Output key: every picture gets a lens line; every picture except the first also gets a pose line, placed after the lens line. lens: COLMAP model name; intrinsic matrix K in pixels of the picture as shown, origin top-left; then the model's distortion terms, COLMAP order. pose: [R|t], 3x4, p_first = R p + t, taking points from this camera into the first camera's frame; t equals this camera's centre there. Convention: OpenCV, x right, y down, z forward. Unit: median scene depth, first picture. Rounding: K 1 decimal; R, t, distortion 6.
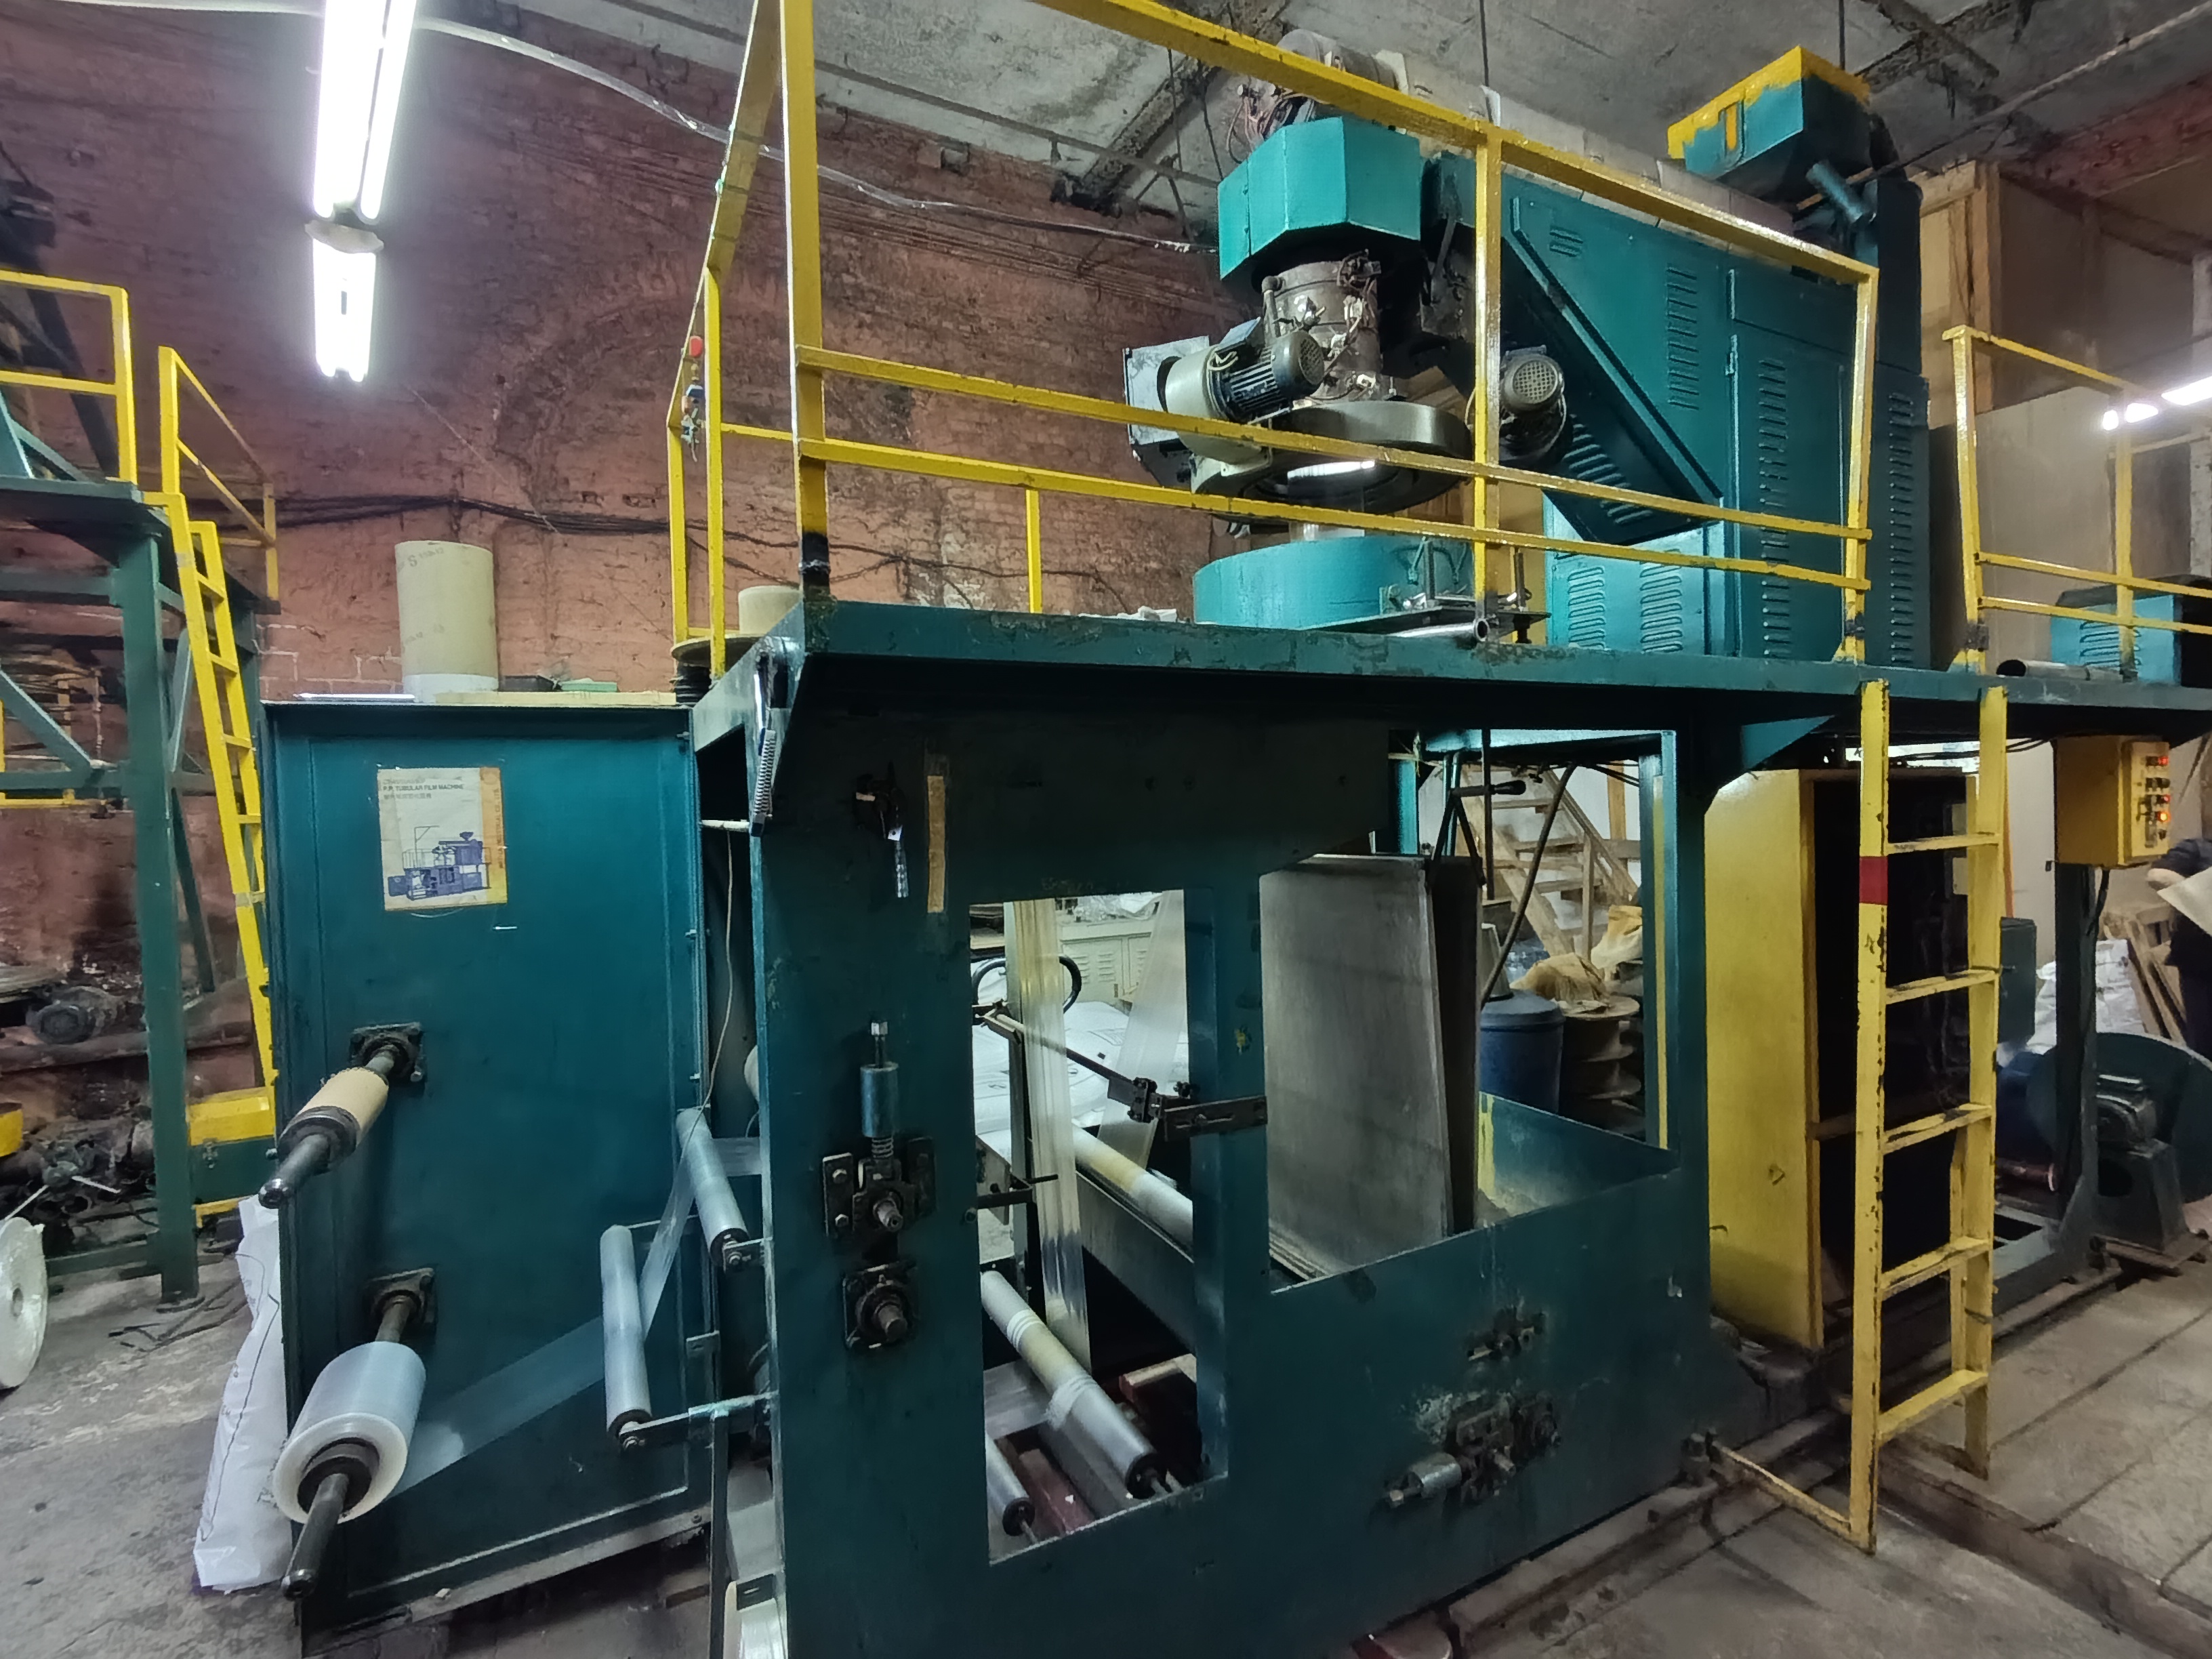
lens RADIAL K [[1009.2, 0, 1106.0], [0, 1009.2, 829.5], [0, 0, 1]] dist [-0.011967, -0.000037]
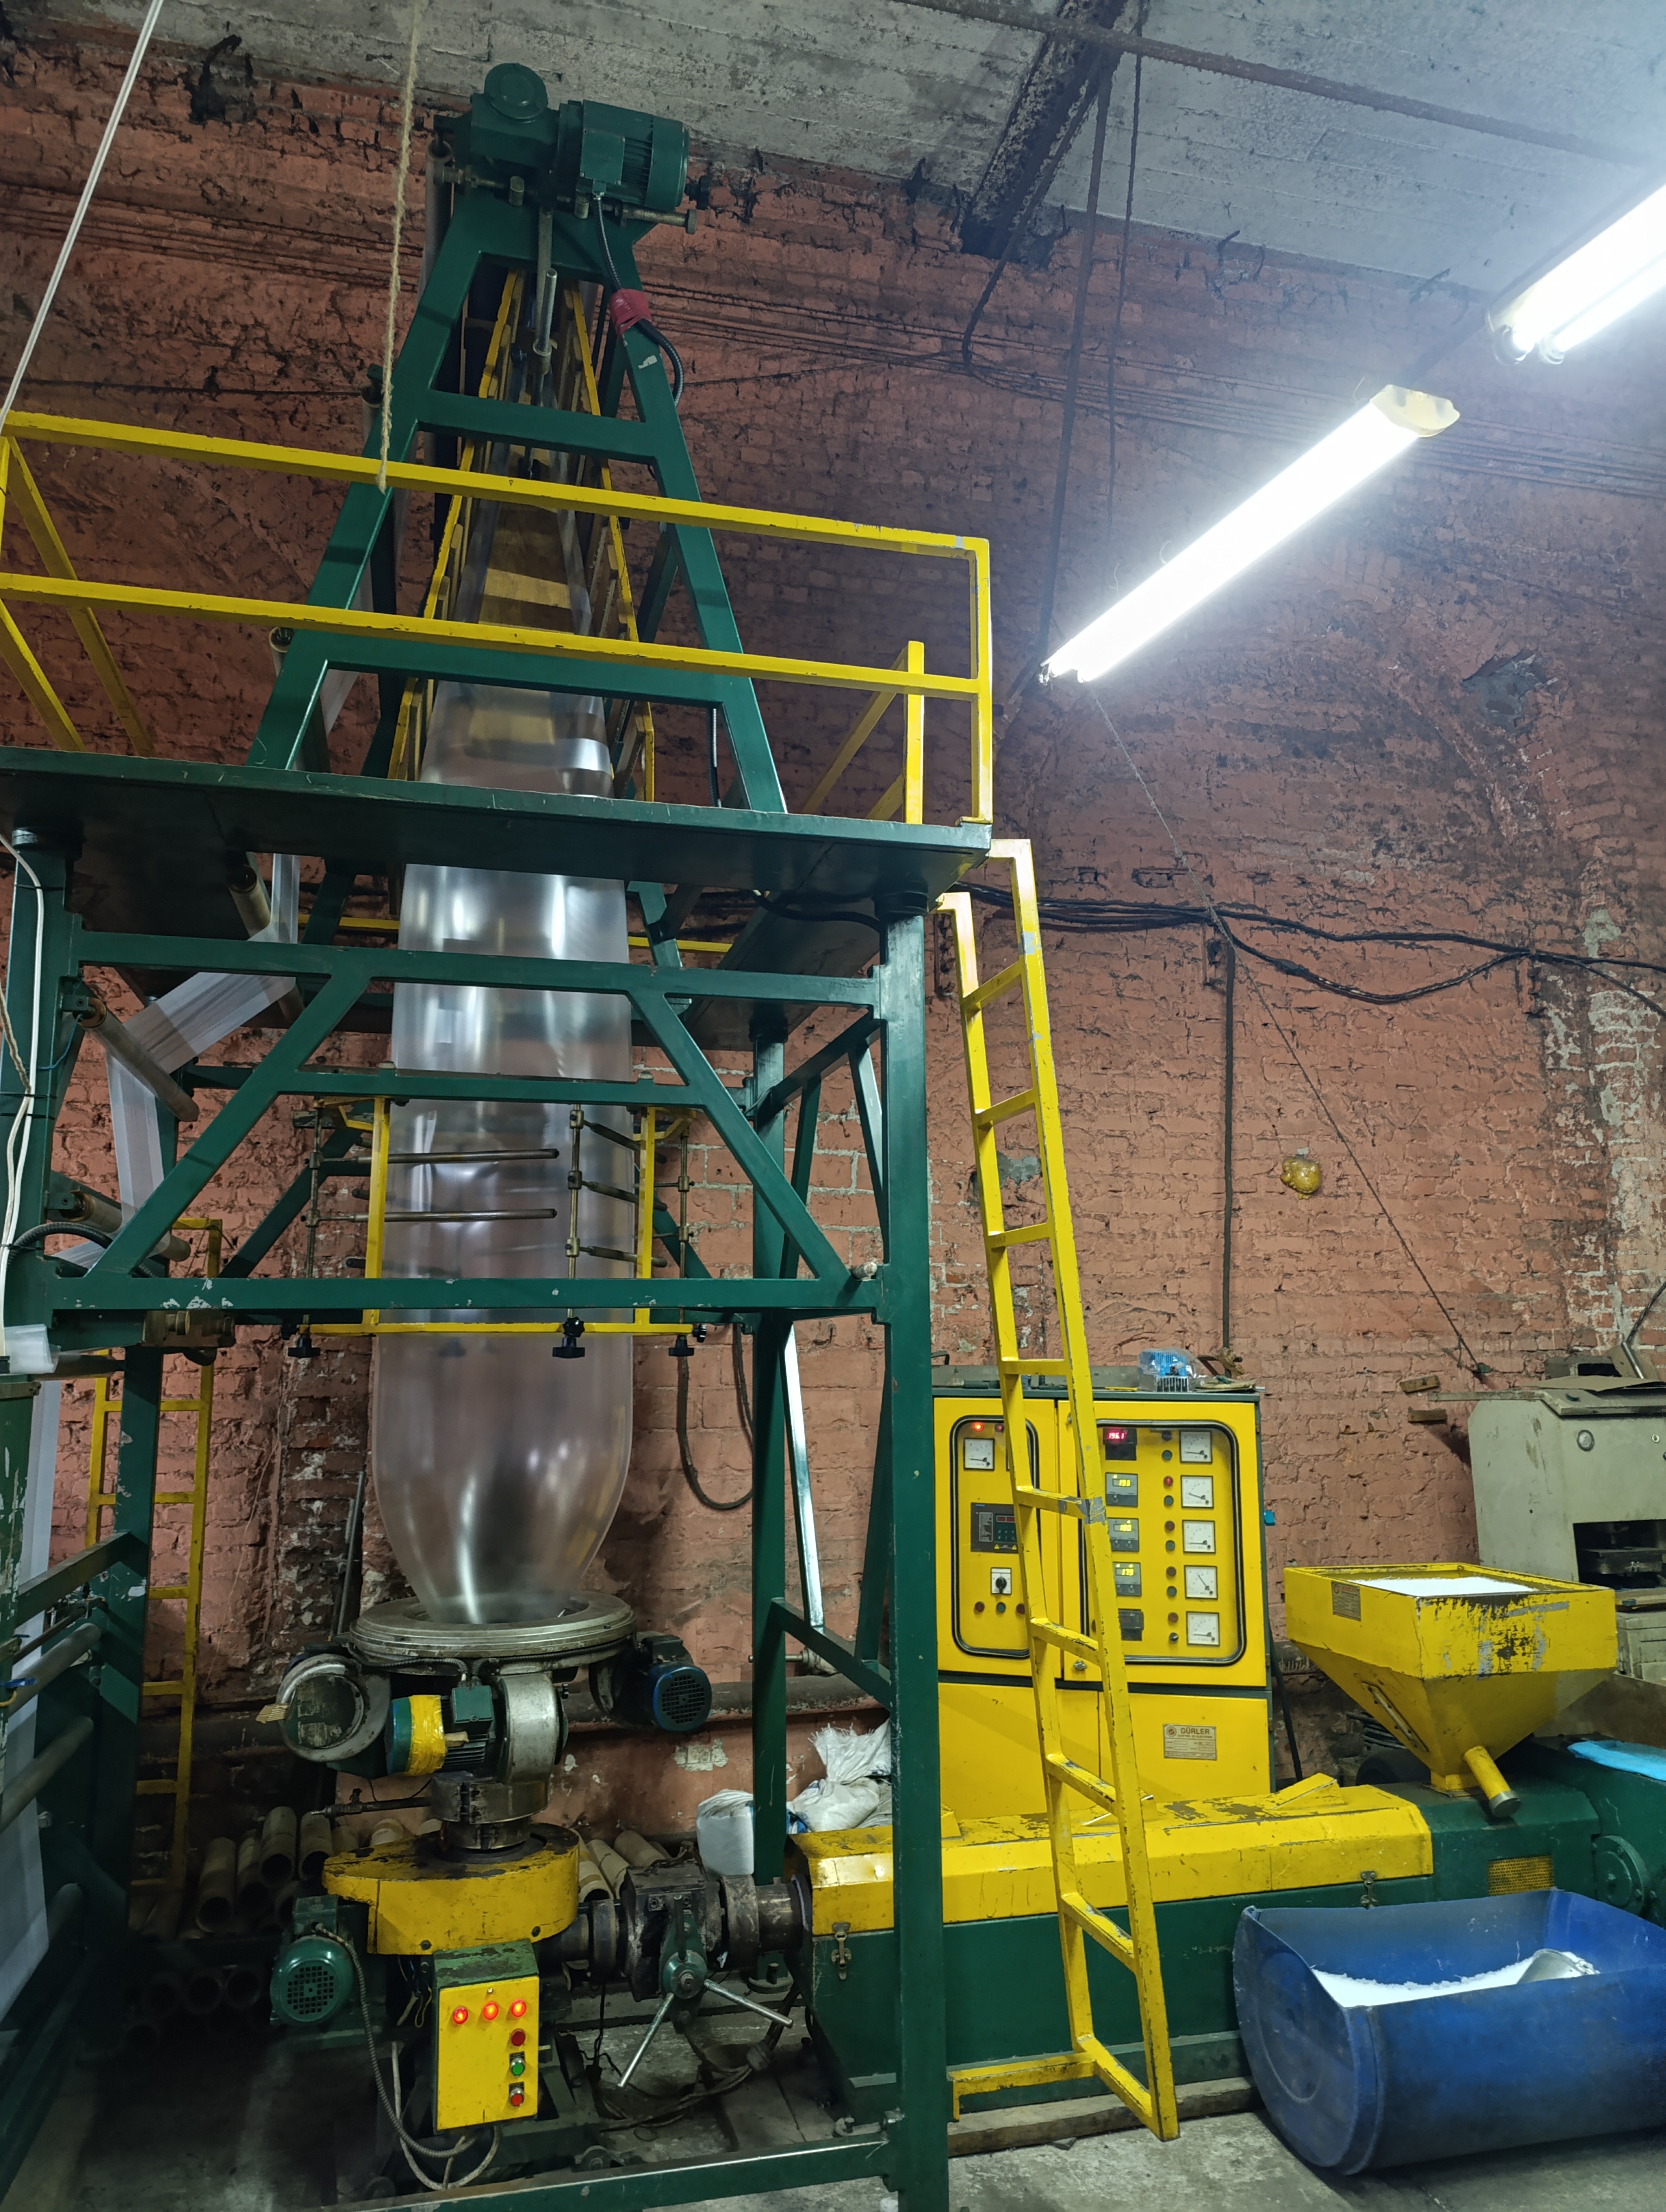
lens RADIAL K [[1525.5, 0, 837.8], [0, 1525.5, 1111.1], [0, 0, 1]] dist [0.036342, -0.042274]
pose [[0.971118, -0.019401, -0.237808, -0.429518], [-0.025911, 0.982219, -0.185943, 0.009206], [0.237187, 0.186735, 0.953348, 0.039975]]
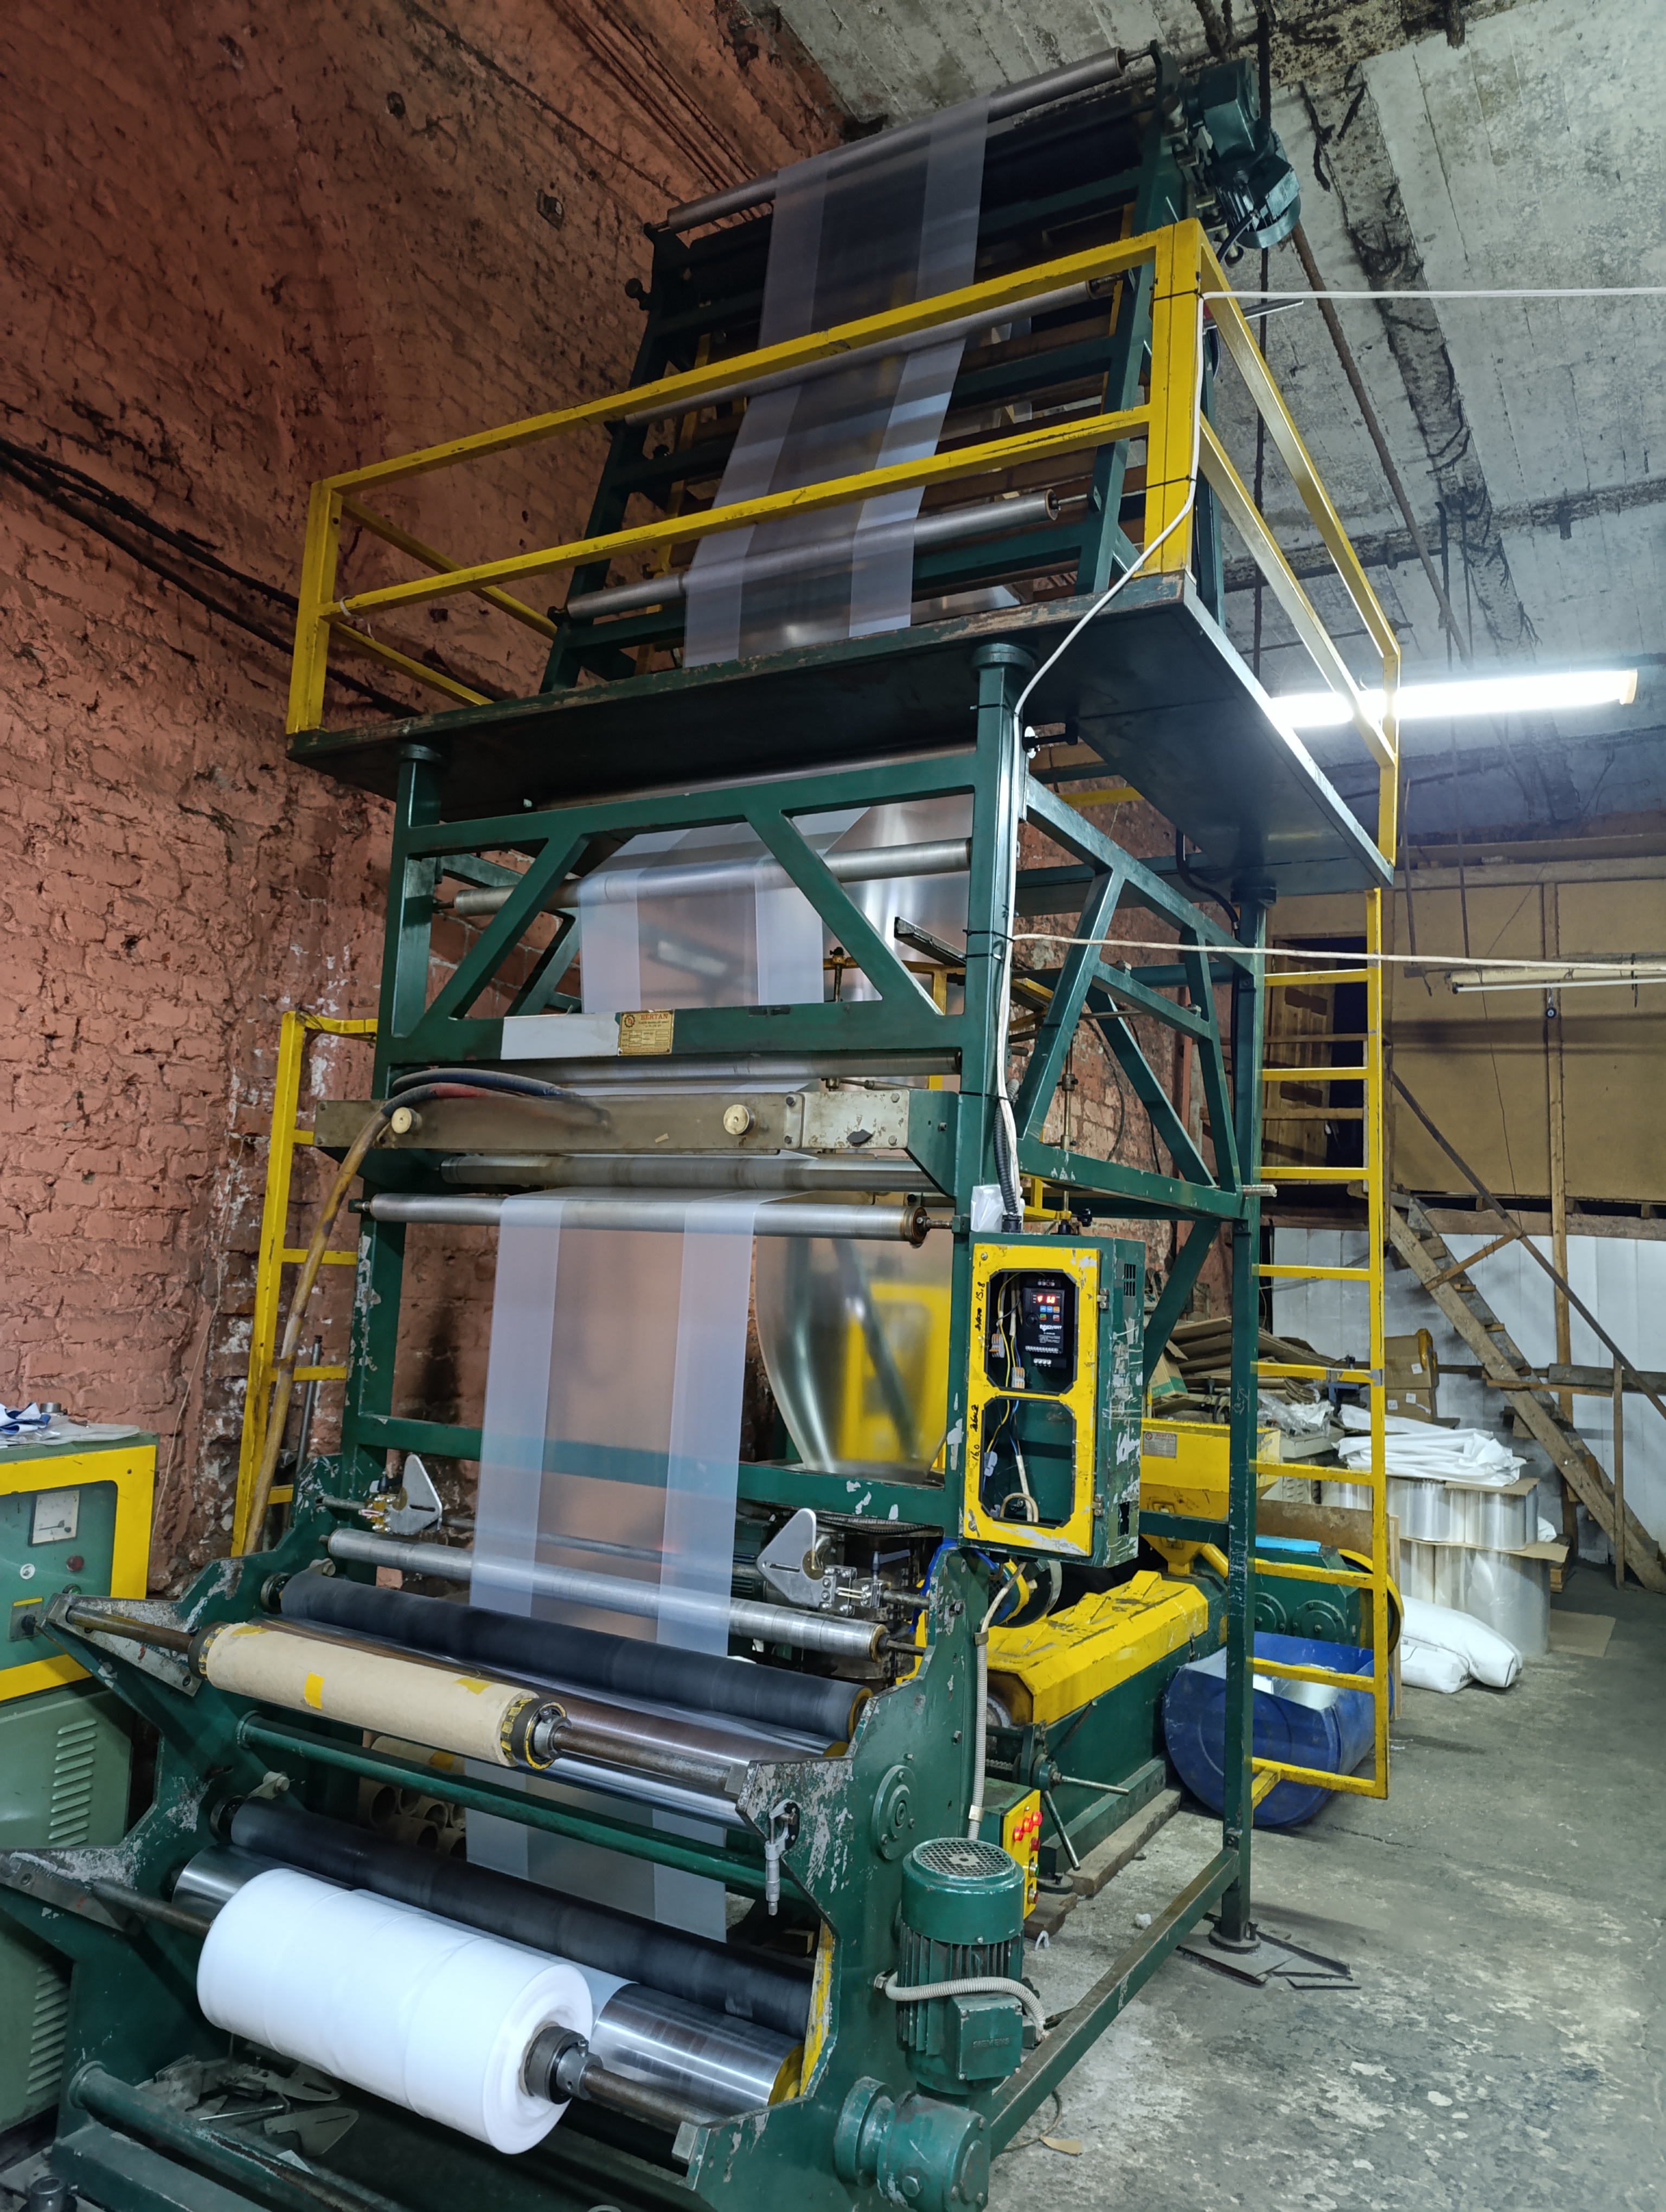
lens RADIAL K [[1525.5, 0, 837.8], [0, 1525.5, 1111.1], [0, 0, 1]] dist [0.036342, -0.042274]
pose [[0.842215, 0.126214, 0.524160, -1.153024], [-0.054608, 0.987182, -0.149963, 0.045227], [-0.536369, 0.097678, 0.838312, 0.102682]]
